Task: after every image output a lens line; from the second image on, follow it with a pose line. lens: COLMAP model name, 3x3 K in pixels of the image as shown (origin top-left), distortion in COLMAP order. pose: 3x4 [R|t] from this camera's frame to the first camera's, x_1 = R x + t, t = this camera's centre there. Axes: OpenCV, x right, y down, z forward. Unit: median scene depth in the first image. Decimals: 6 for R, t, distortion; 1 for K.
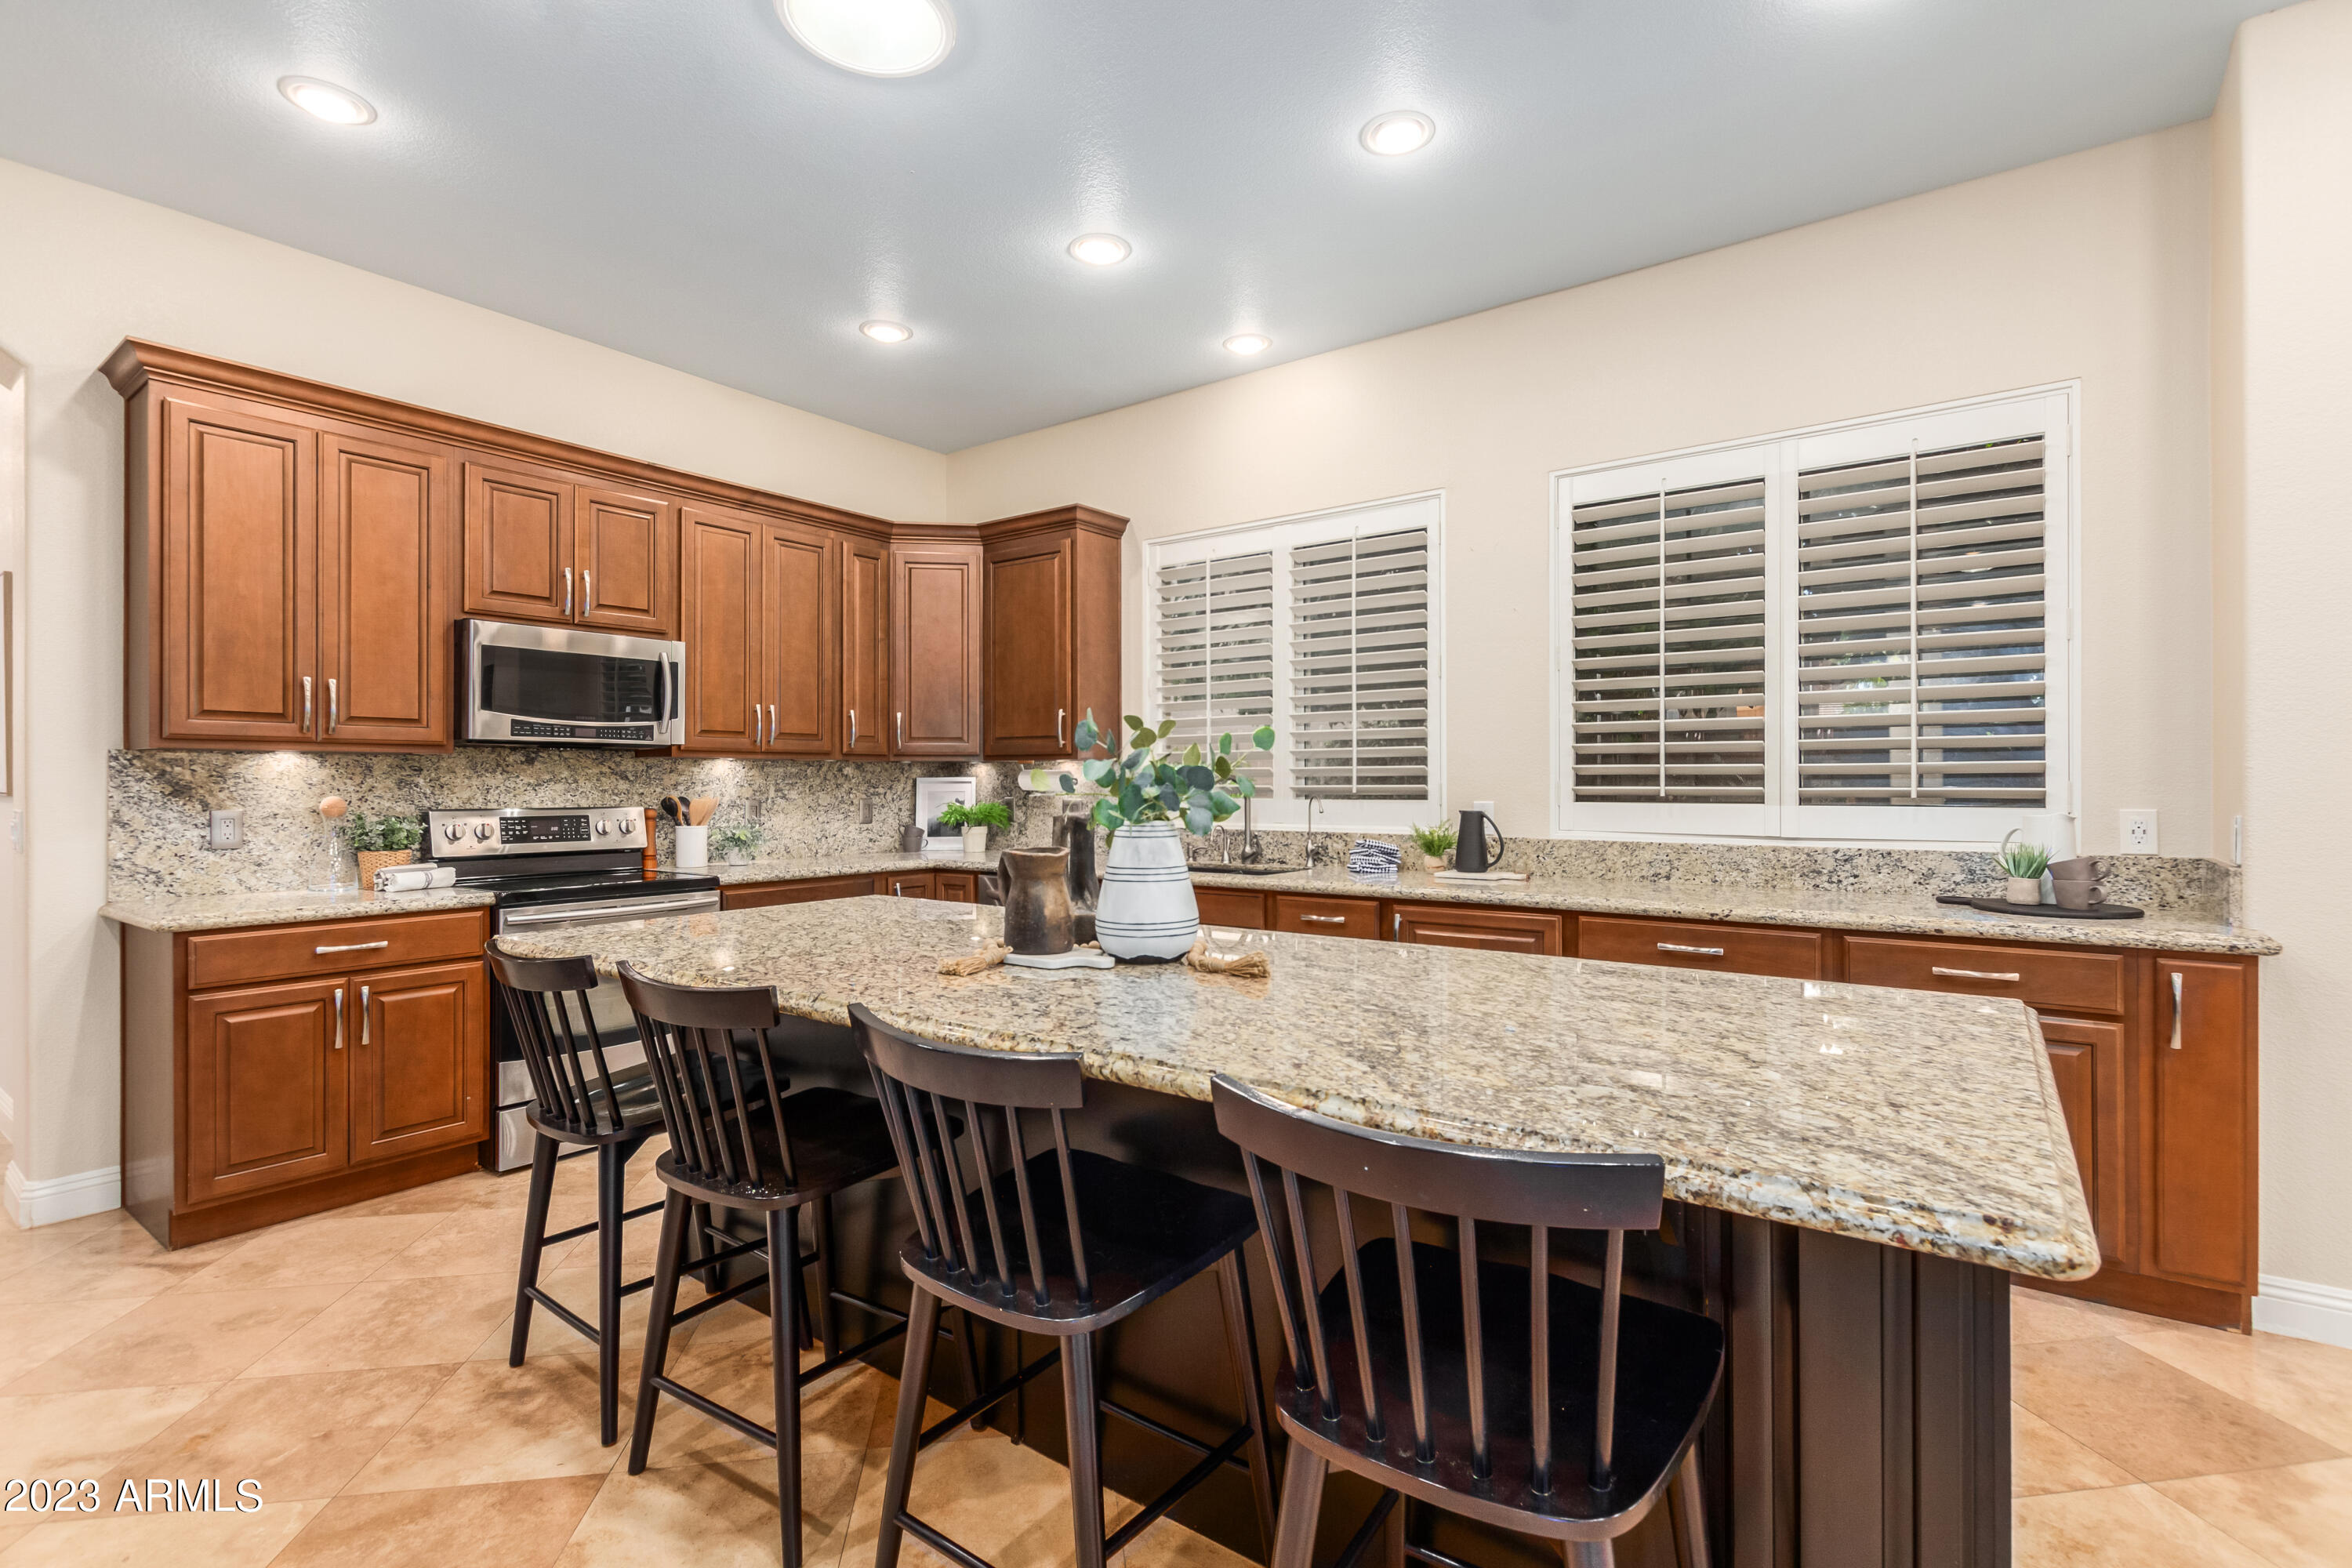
lens RADIAL K [[1081.4, 0, 1183.9], [0, 1081.4, 777.8], [0, 0, 1]] dist [0.000119, -0.000423]
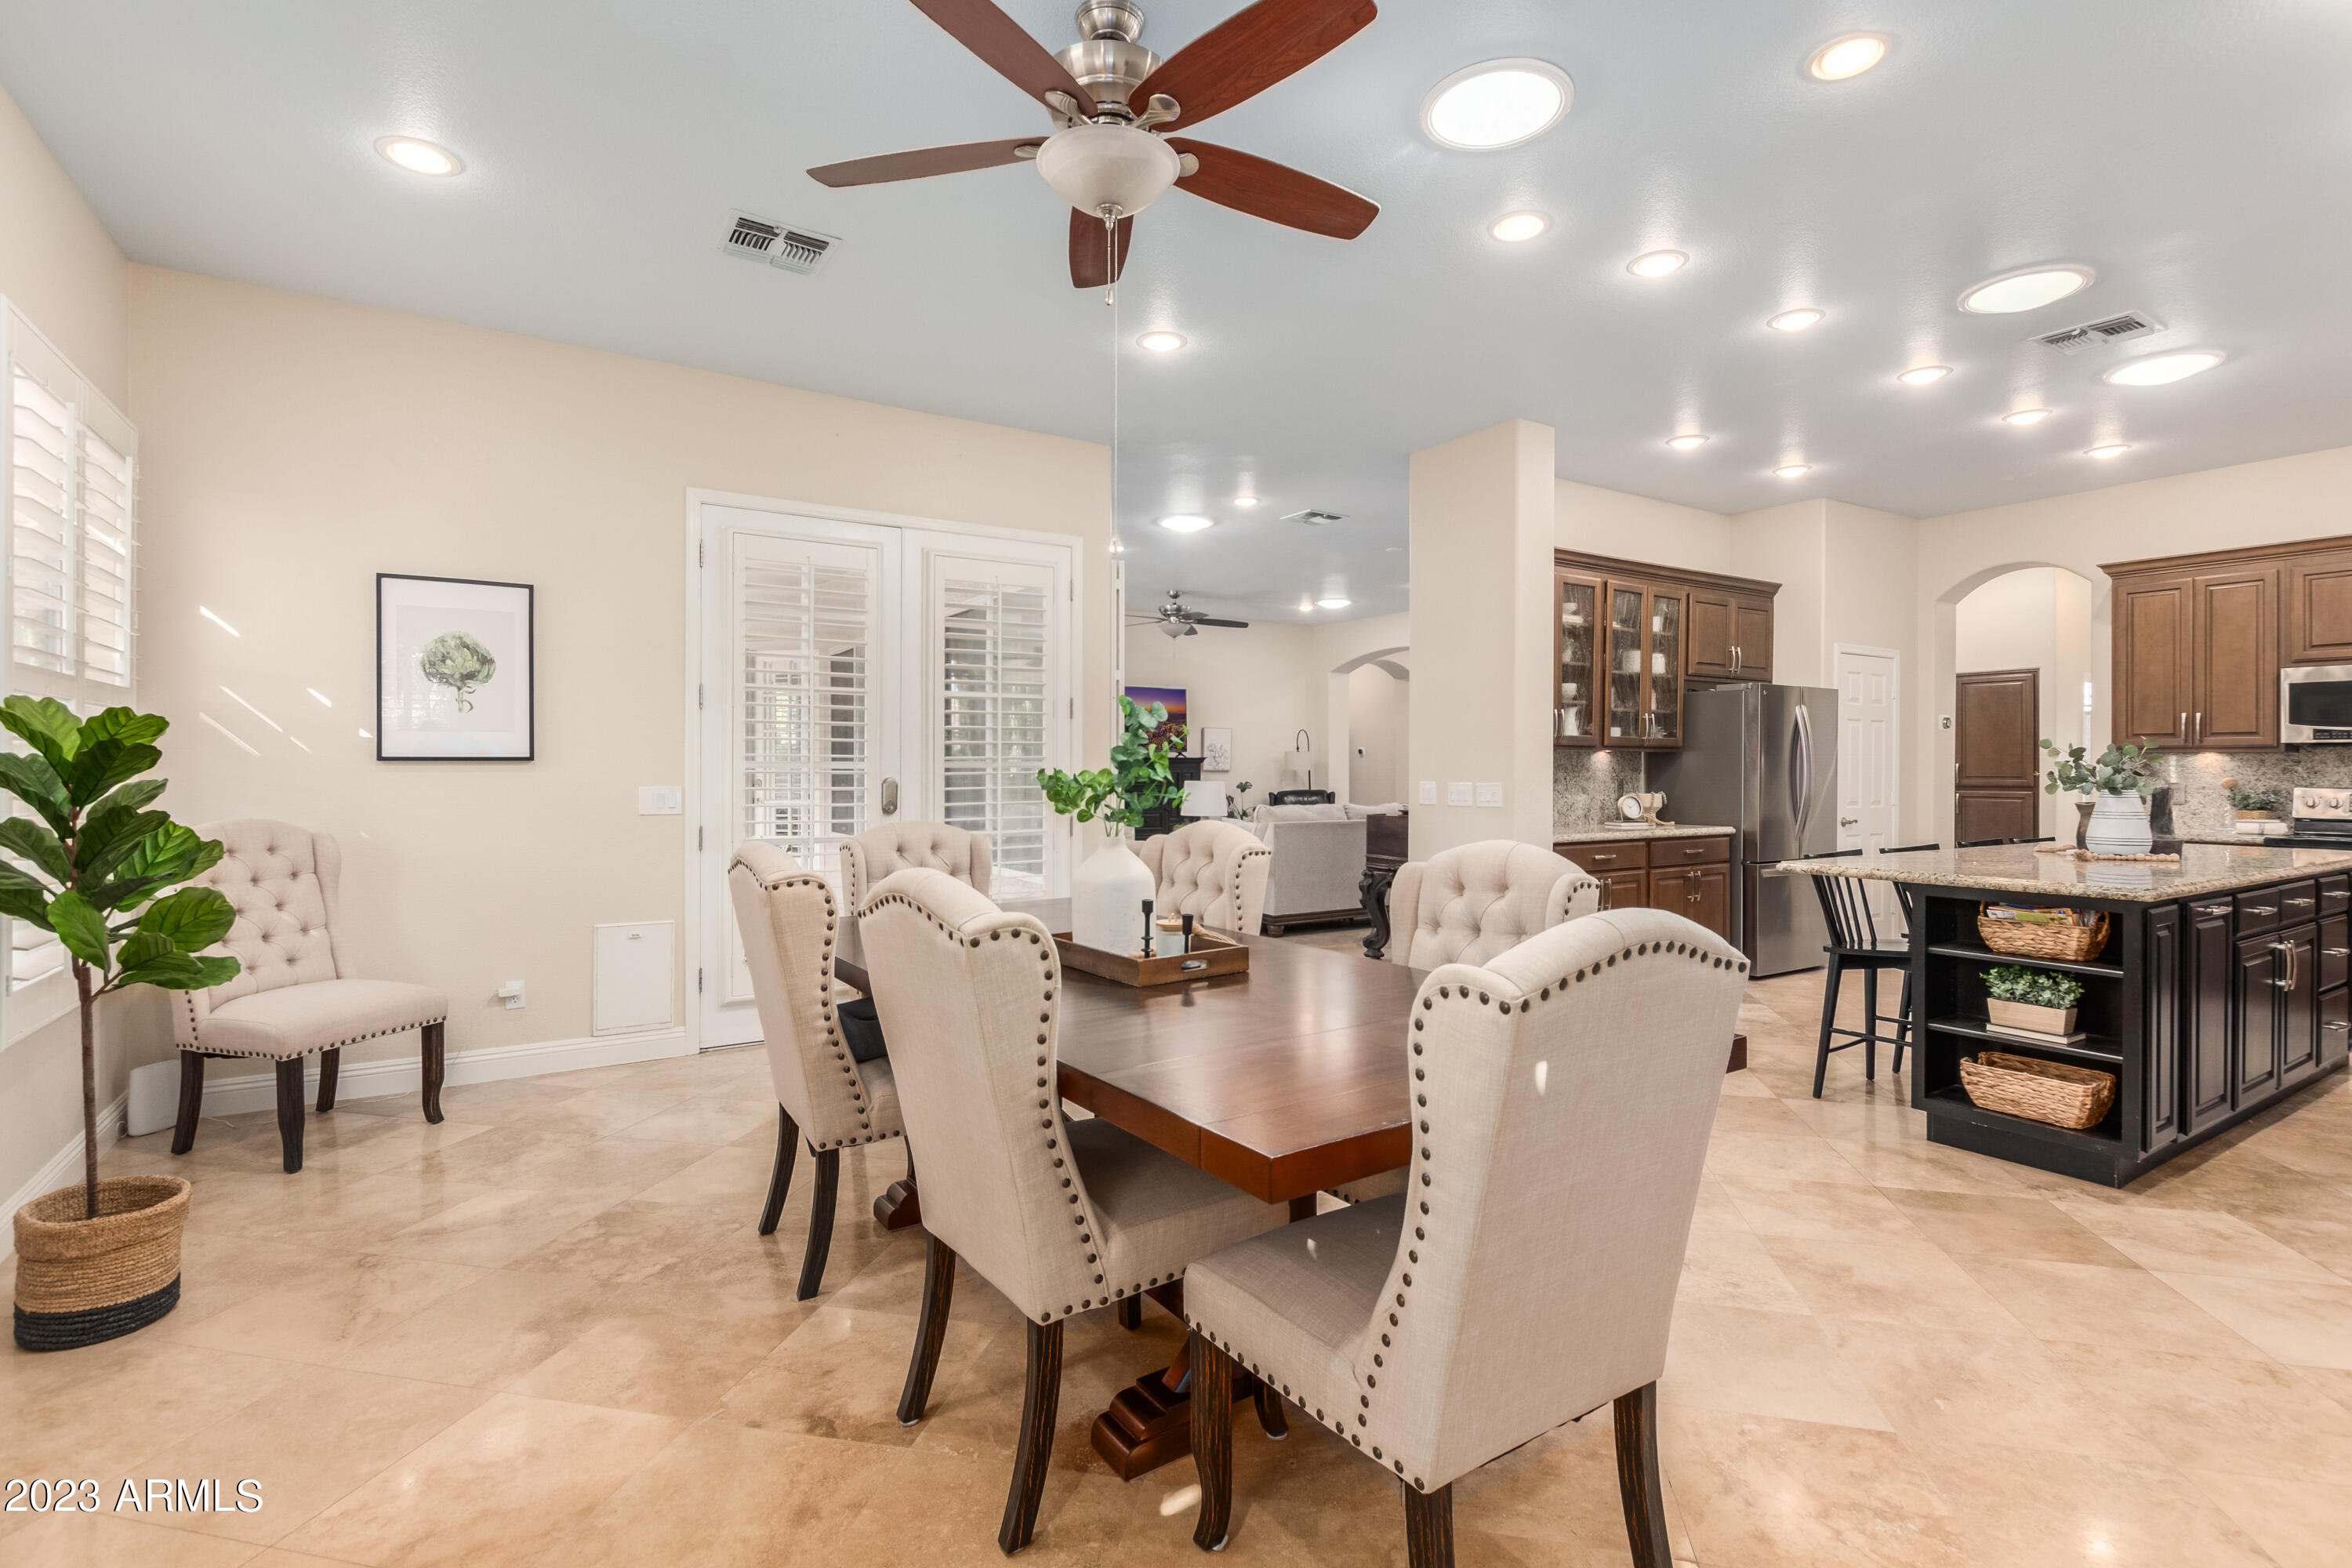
lens RADIAL K [[1093.4, 0, 1188.0], [0, 1093.4, 769.9], [0, 0, 1]] dist [-0.000215, -0.001068]
pose [[-0.352490, 0.003457, -0.935809, 1.307292], [0.001185, 0.999994, 0.003247, -0.002771], [0.935815, 0.000036, -0.352492, 0.046763]]
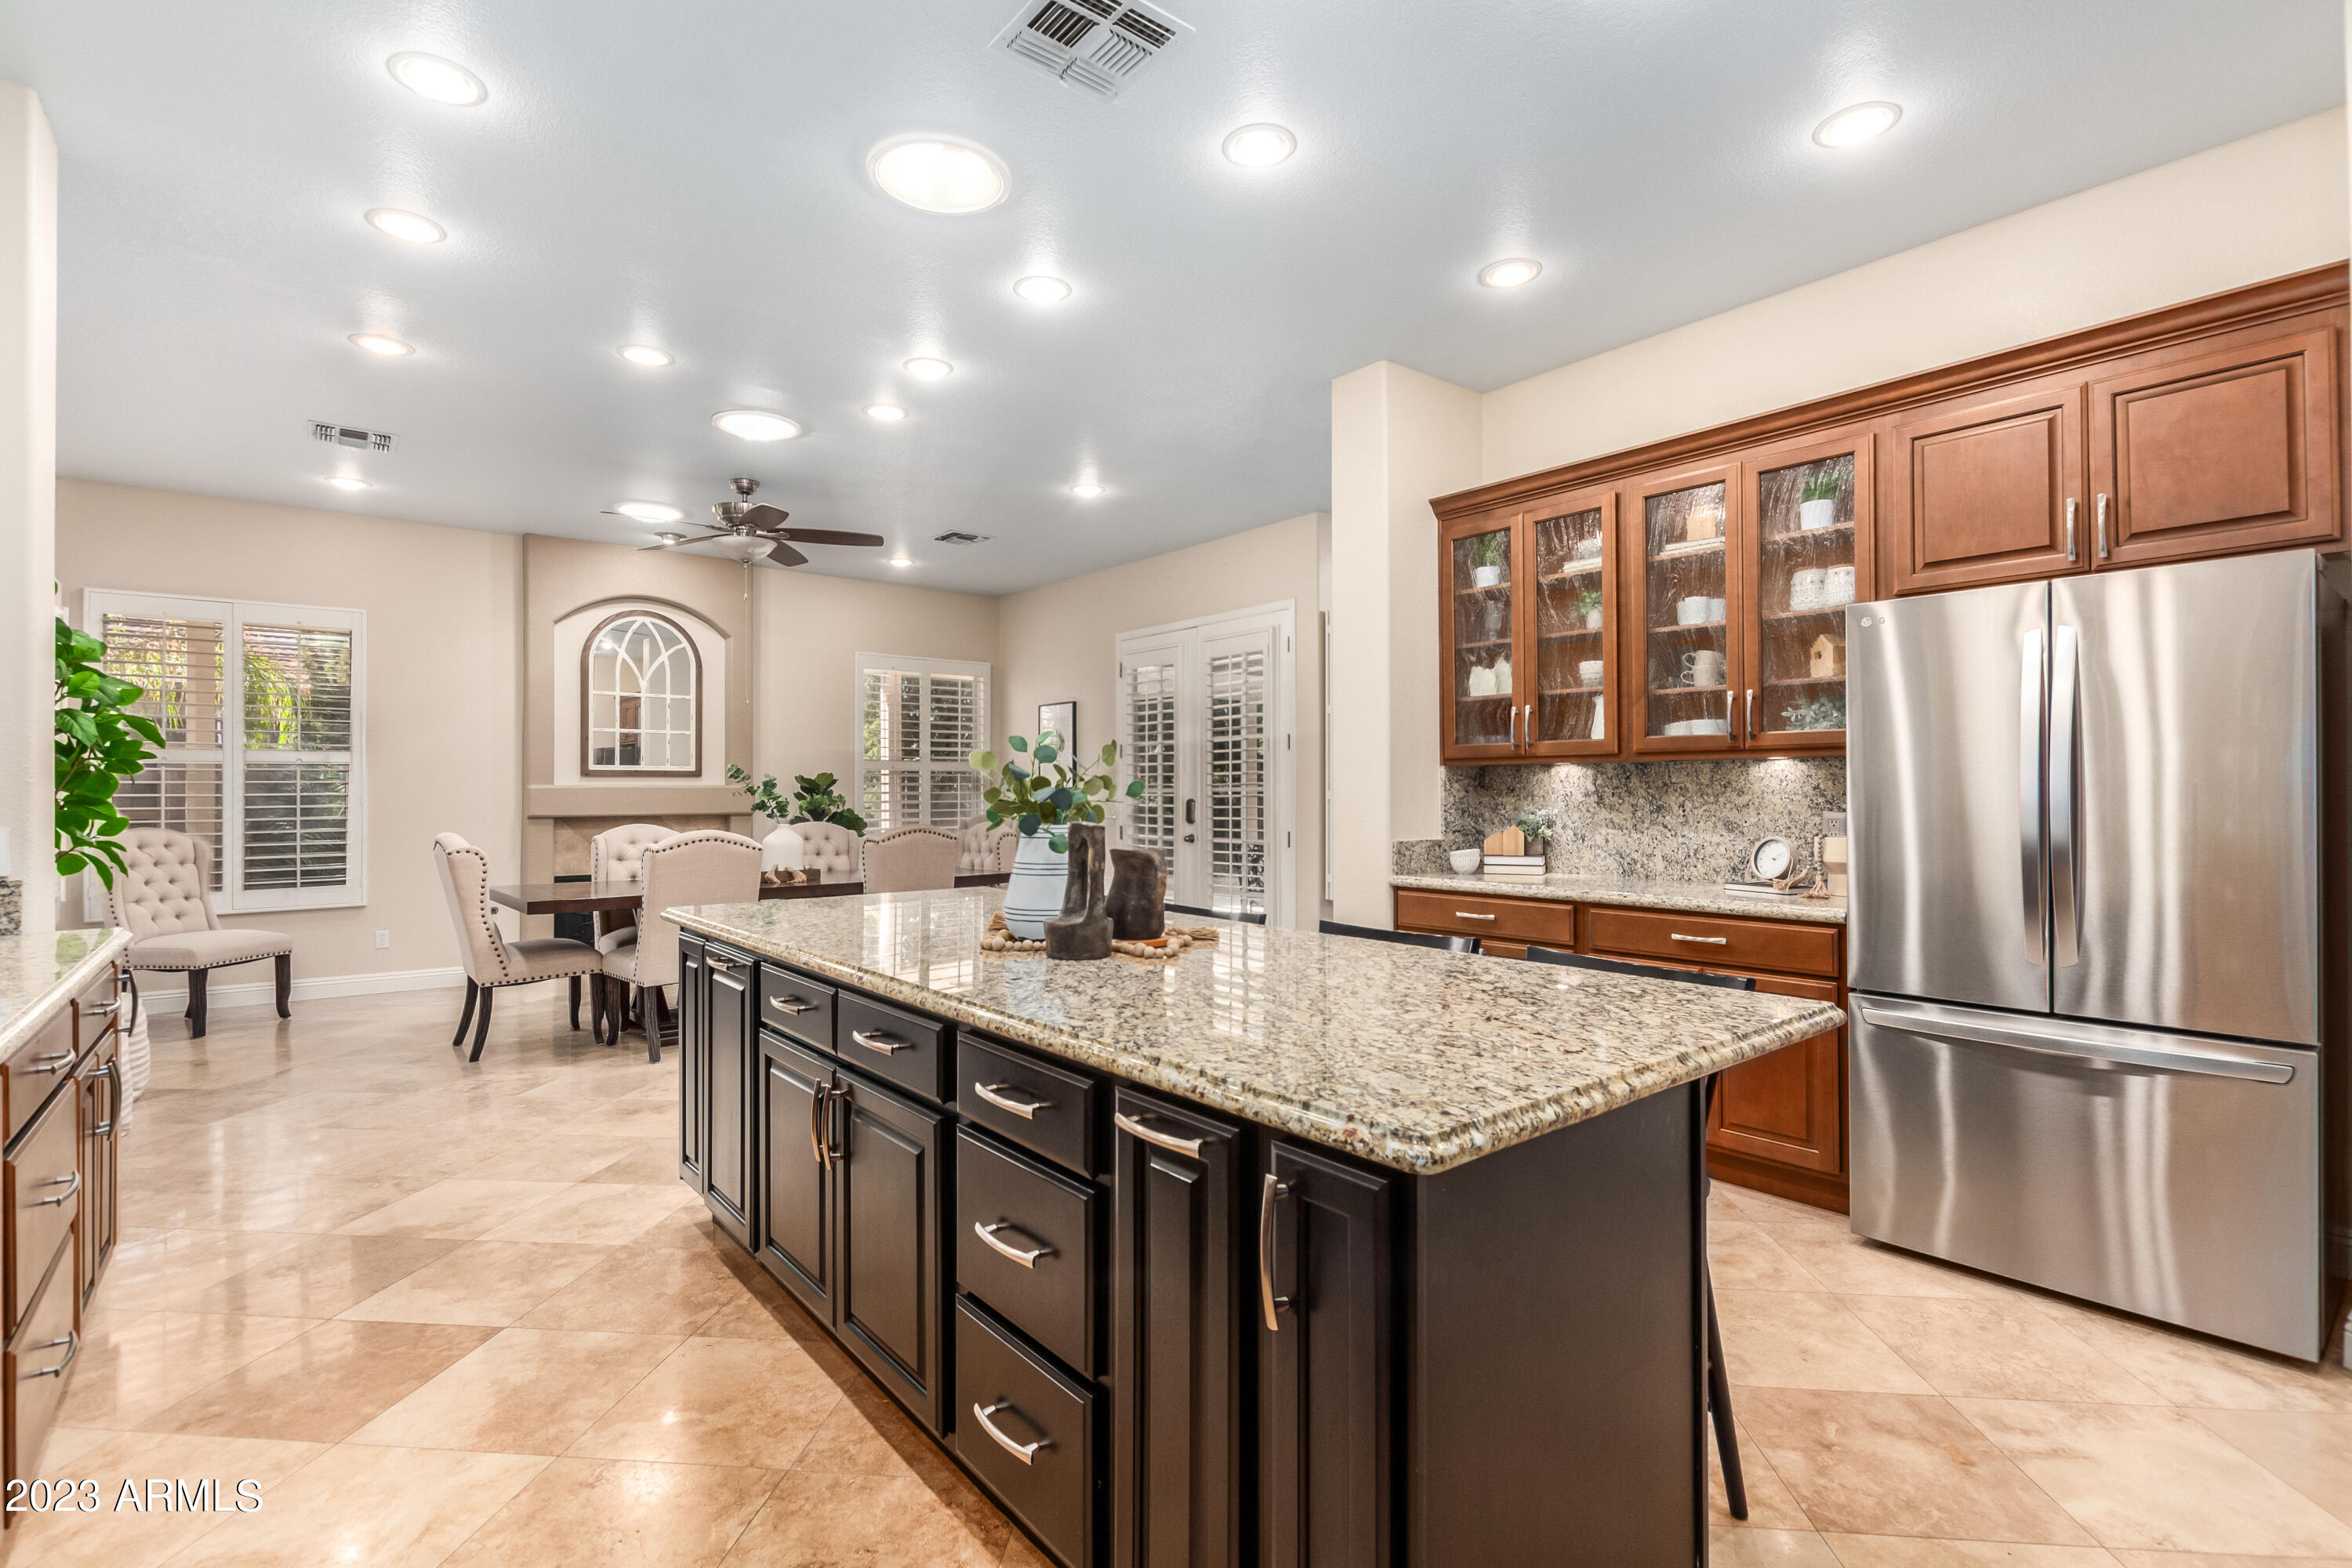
lens RADIAL K [[1081.4, 0, 1183.9], [0, 1081.4, 777.8], [0, 0, 1]] dist [0.000119, -0.000423]
pose [[-0.971152, 0.008432, 0.238311, -0.241925], [0.004653, 0.999854, -0.016415, 0.004639], [-0.238415, -0.014833, -0.971050, 1.110716]]
